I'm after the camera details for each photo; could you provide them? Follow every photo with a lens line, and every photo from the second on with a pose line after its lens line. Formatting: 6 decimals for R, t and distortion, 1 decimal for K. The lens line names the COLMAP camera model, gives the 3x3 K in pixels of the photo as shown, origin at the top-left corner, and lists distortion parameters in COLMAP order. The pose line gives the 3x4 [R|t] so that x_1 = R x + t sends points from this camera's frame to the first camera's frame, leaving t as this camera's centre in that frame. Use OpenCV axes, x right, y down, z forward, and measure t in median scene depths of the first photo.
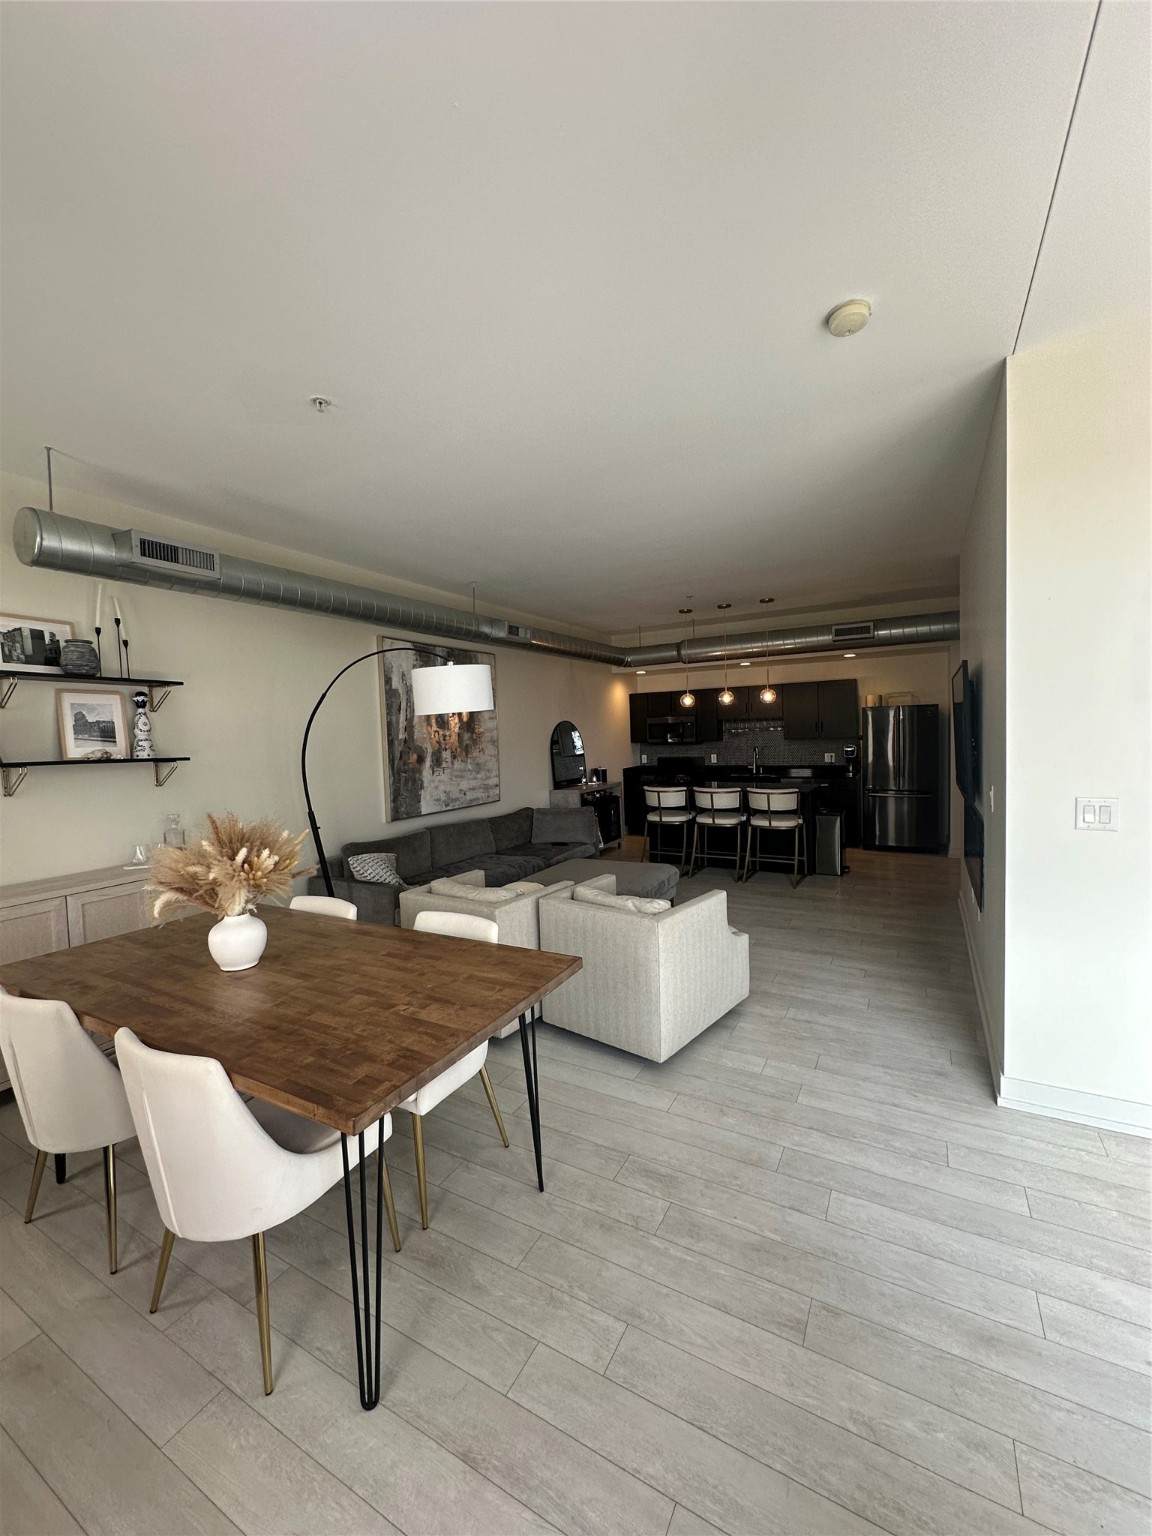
lens RADIAL K [[612.8, 0, 574.1], [0, 612.8, 765.8], [0, 0, 1]] dist [-0.003115, 0.001062]
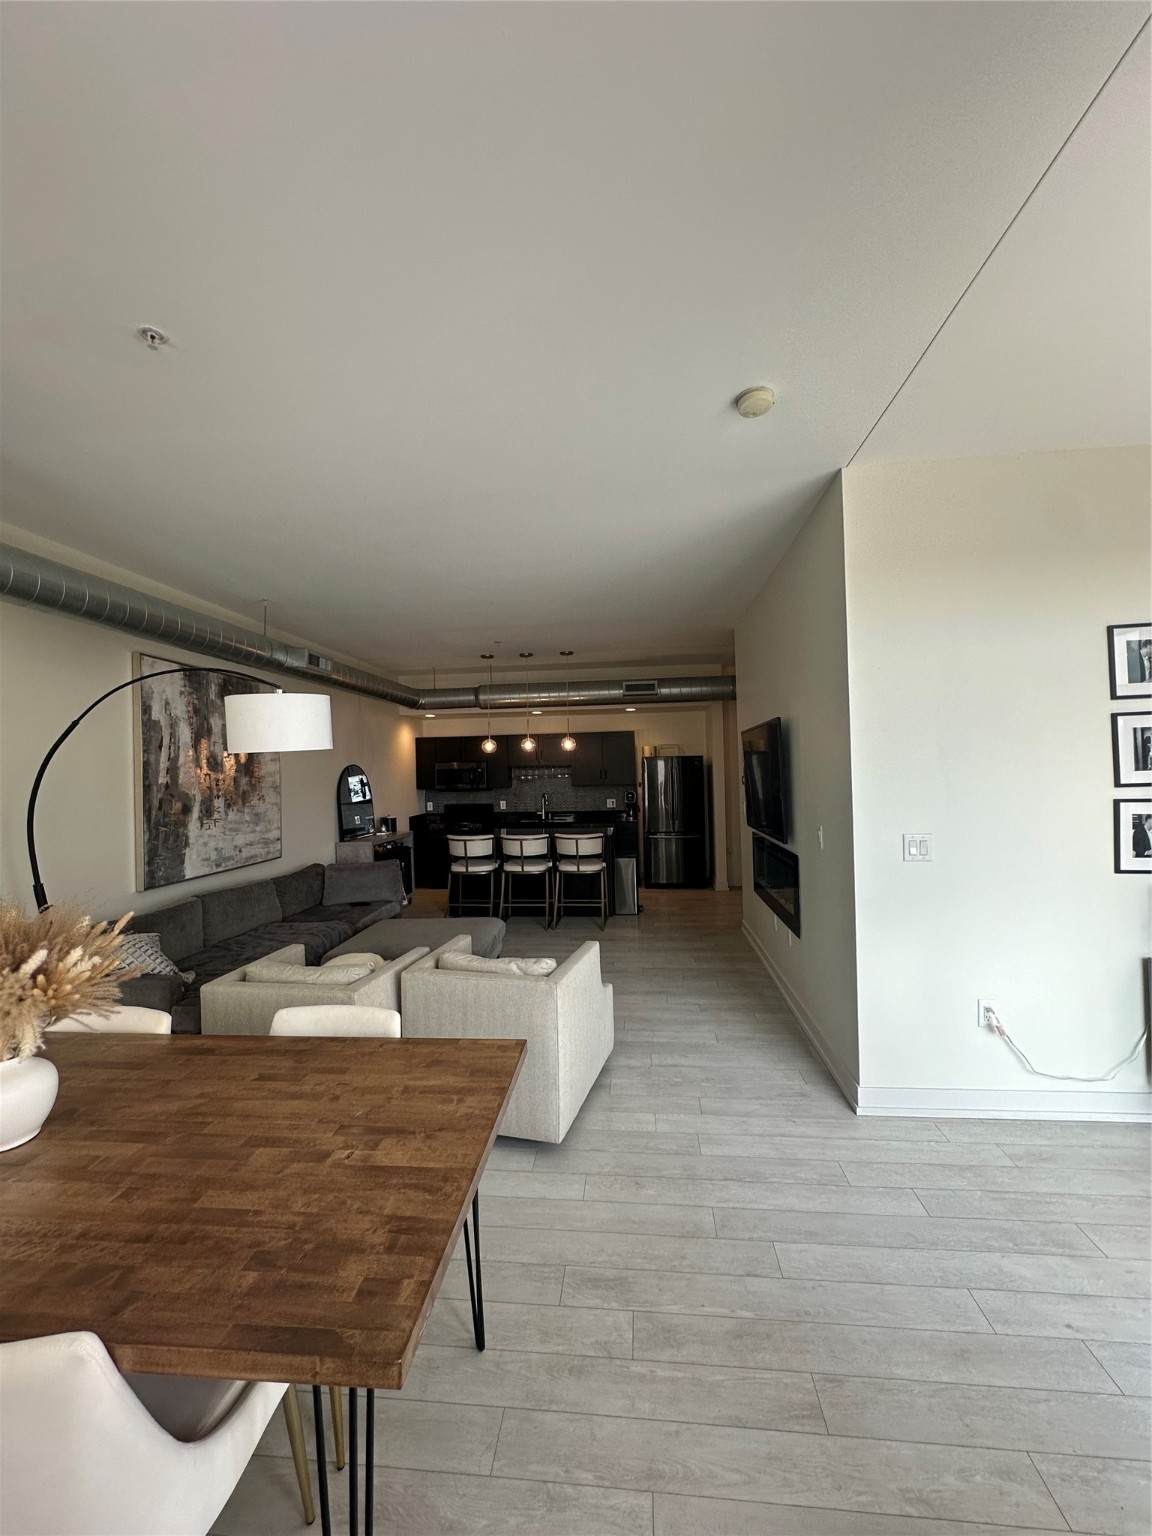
lens RADIAL K [[612.8, 0, 577.1], [0, 612.8, 765.5], [0, 0, 1]] dist [-0.003115, 0.001062]
pose [[0.916569, 0.016762, 0.399525, -0.230291], [0.014119, 0.997141, -0.074228, -0.002449], [-0.399627, 0.073676, 0.913712, 0.142261]]
